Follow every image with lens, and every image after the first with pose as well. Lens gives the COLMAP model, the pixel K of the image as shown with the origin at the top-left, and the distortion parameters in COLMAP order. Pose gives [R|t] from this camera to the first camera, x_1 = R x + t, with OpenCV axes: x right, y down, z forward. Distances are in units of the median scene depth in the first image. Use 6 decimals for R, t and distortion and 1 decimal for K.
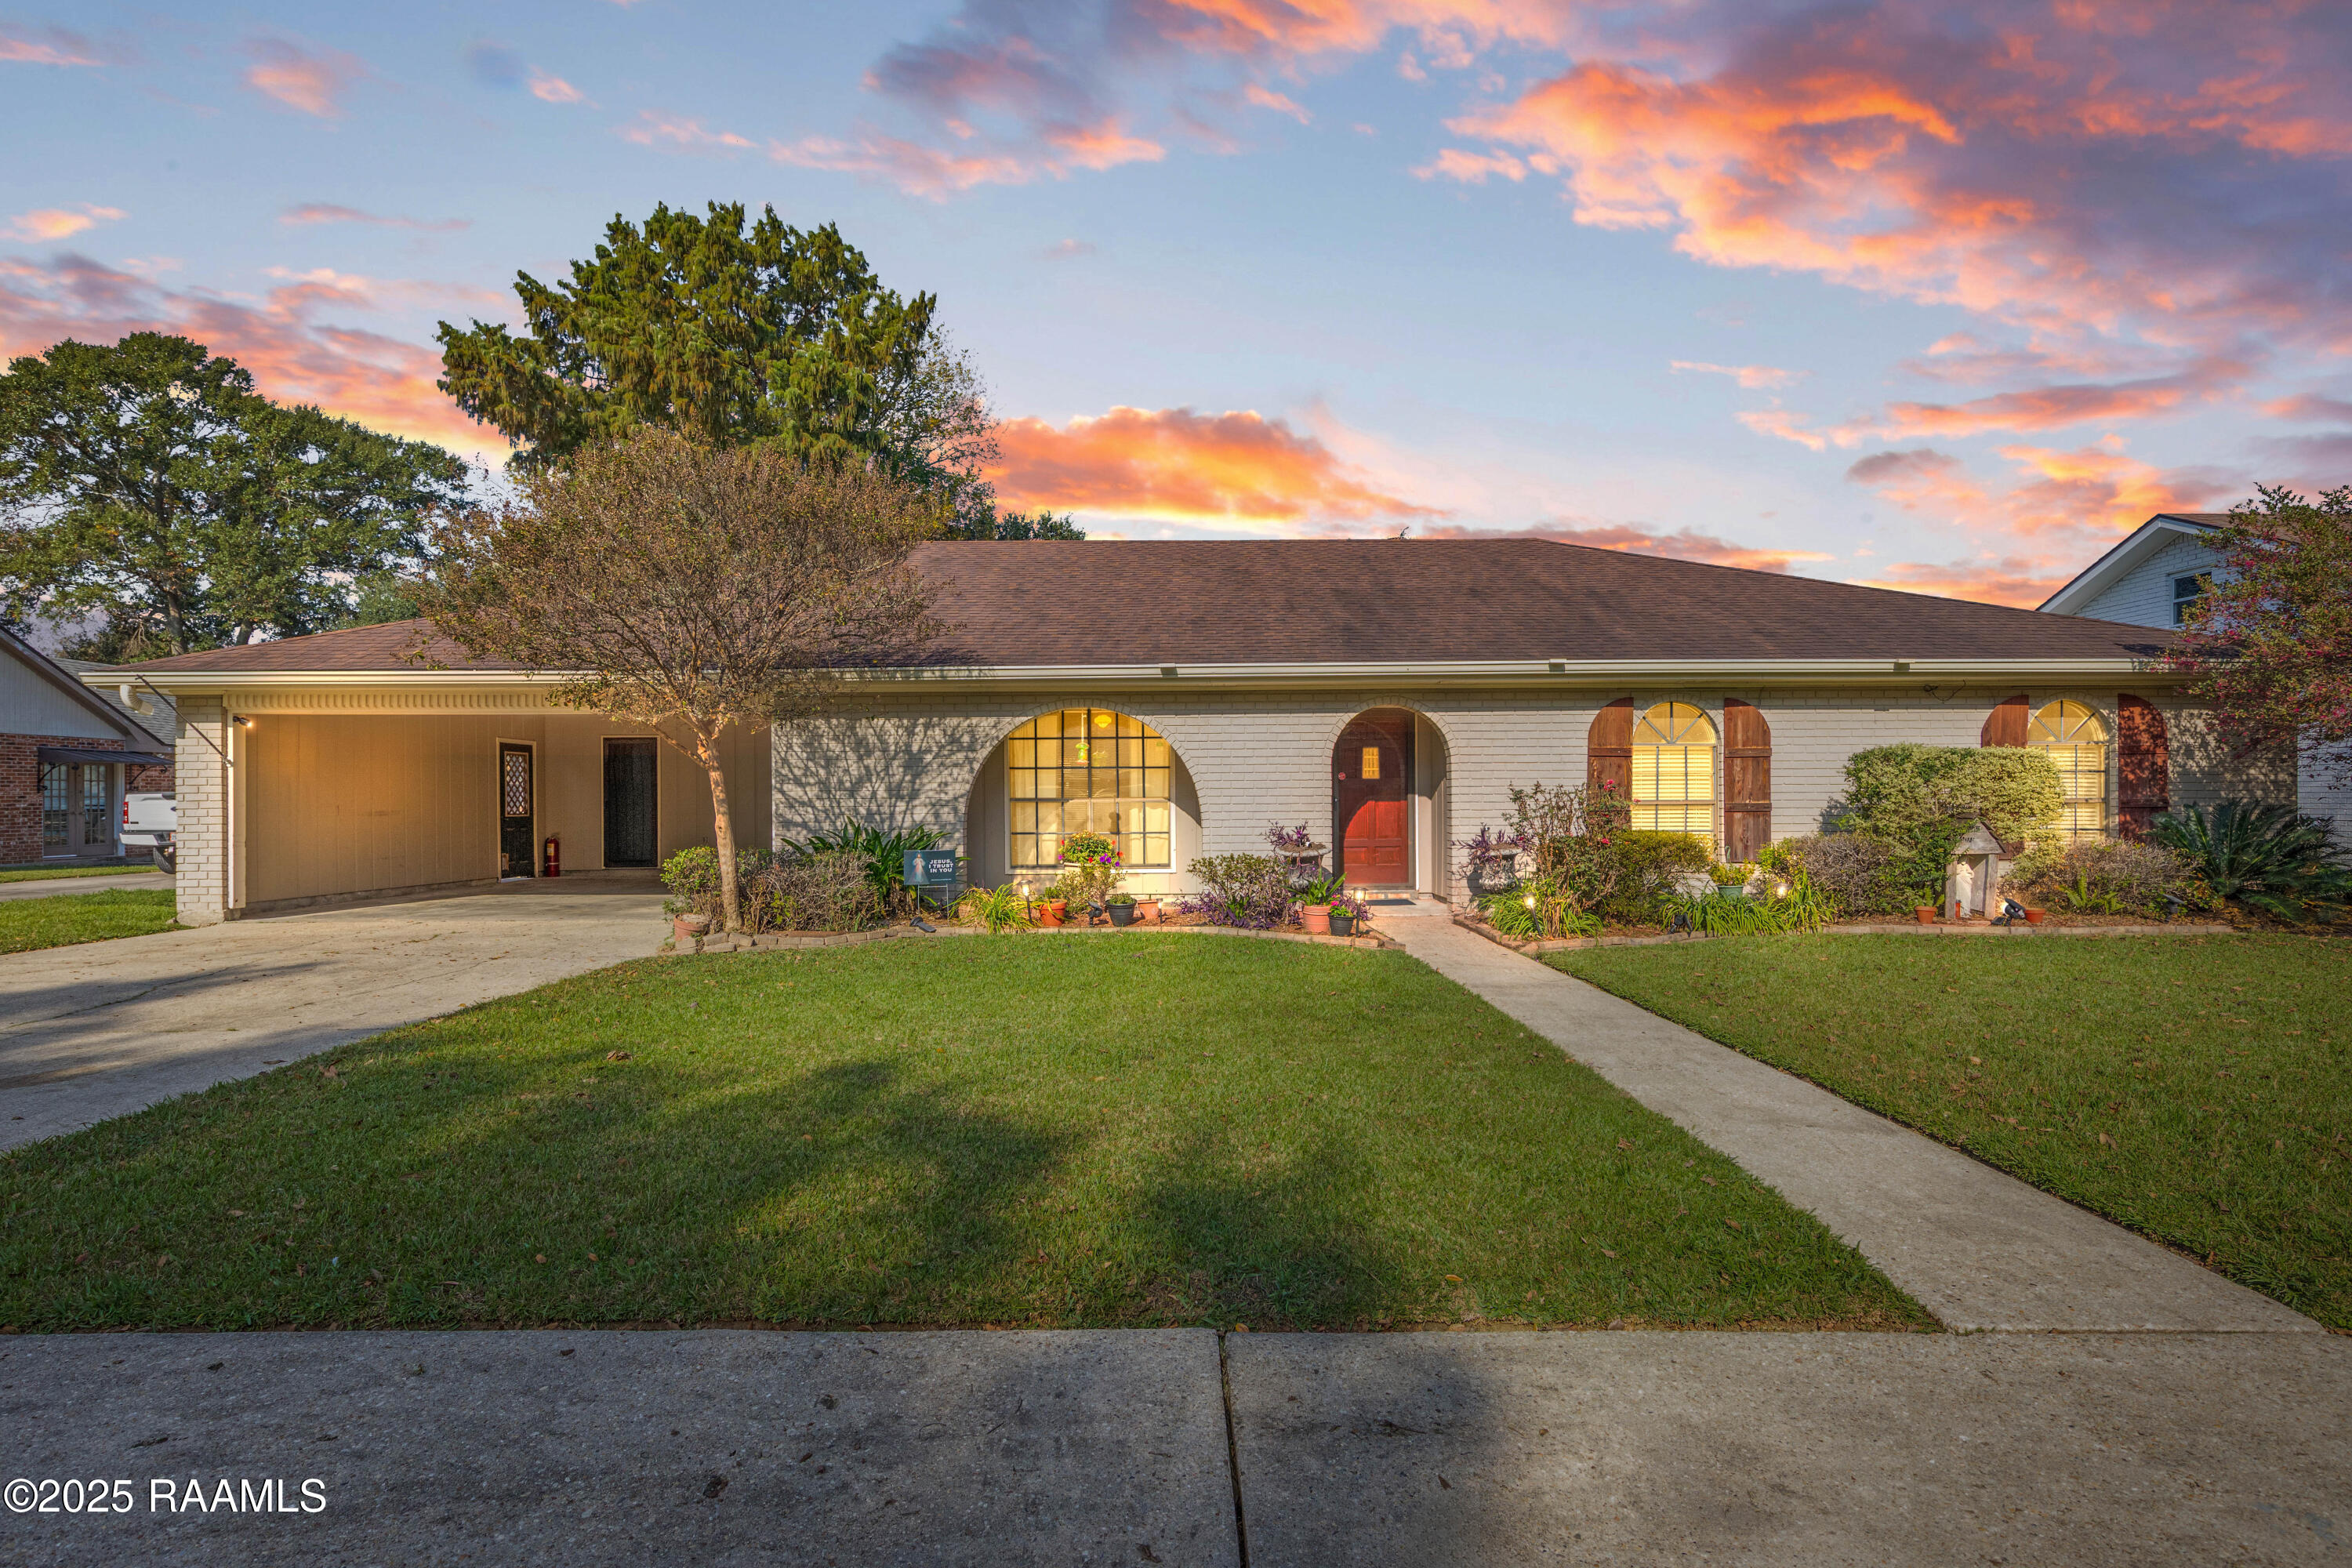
lens RADIAL K [[1202.9, 0, 1176.0], [0, 1202.9, 784.0], [0, 0, 1]] dist [-0.000344, -0.000246]
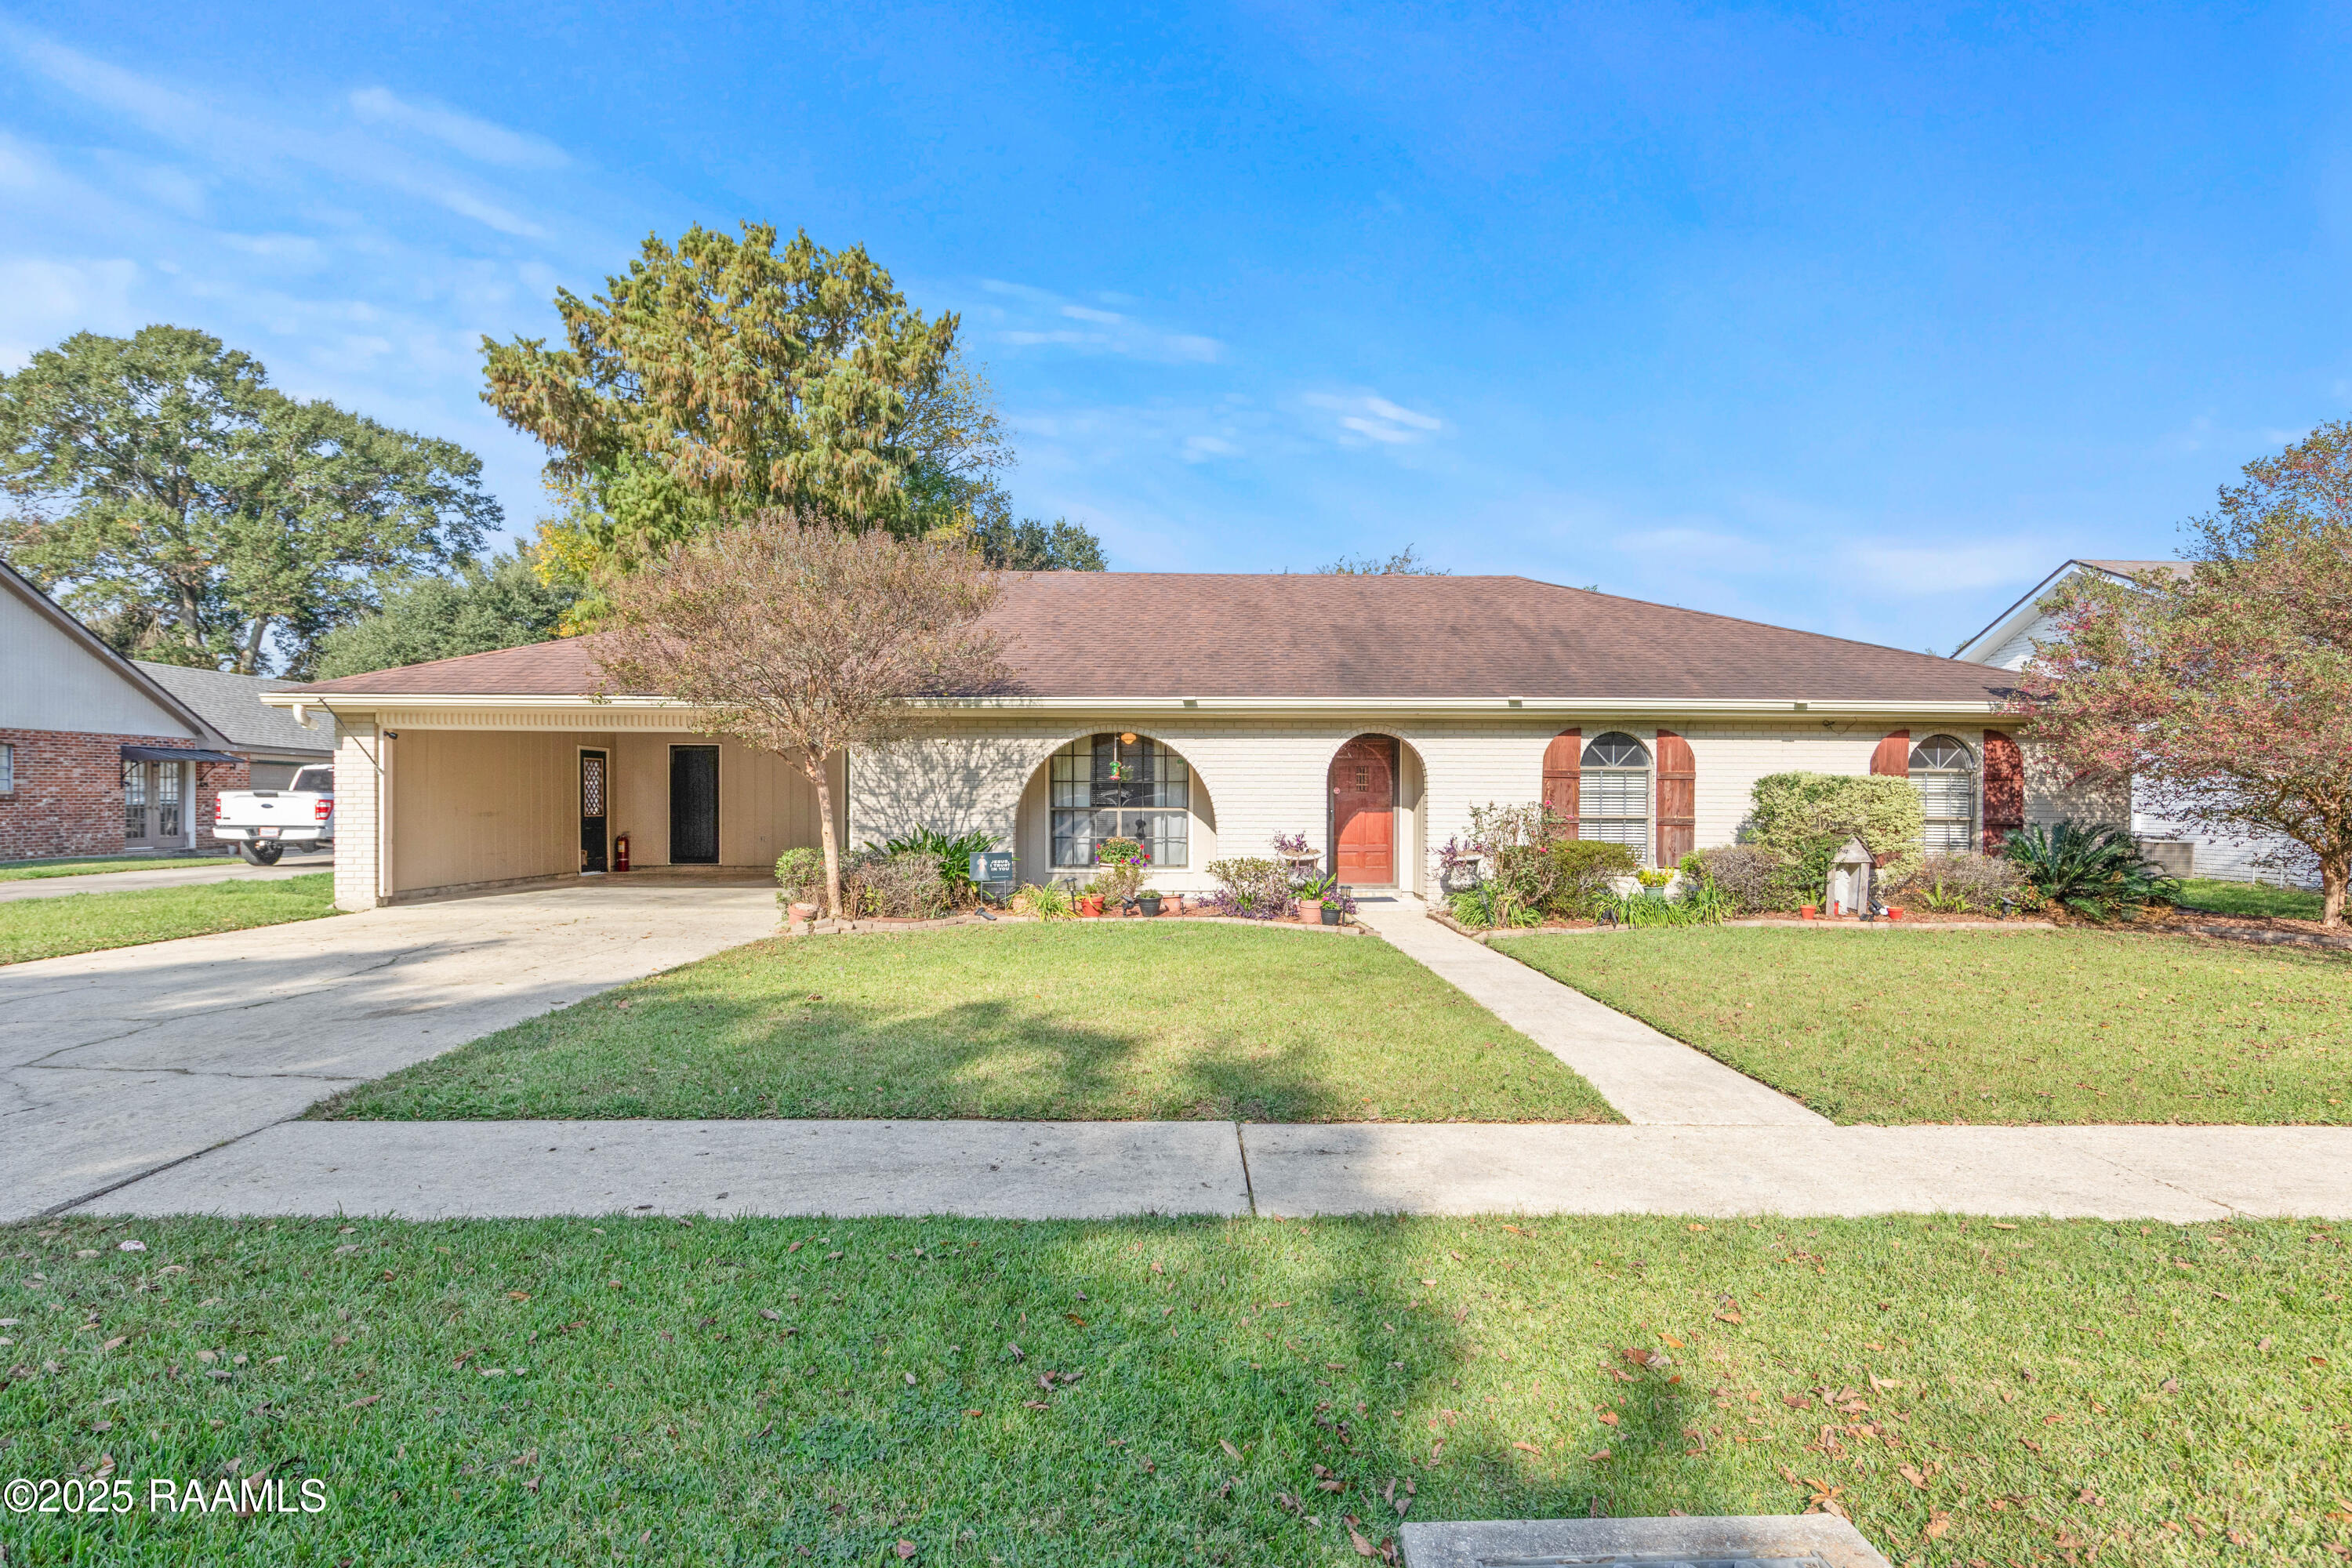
lens RADIAL K [[1212.4, 0, 1210.4], [0, 1212.4, 781.2], [0, 0, 1]] dist [-0.000237, 0.000296]
pose [[0.999709, 0.010093, 0.021930, -0.010975], [-0.010058, 0.999948, -0.001713, -0.013915], [-0.021947, 0.001492, 0.999758, -0.188076]]
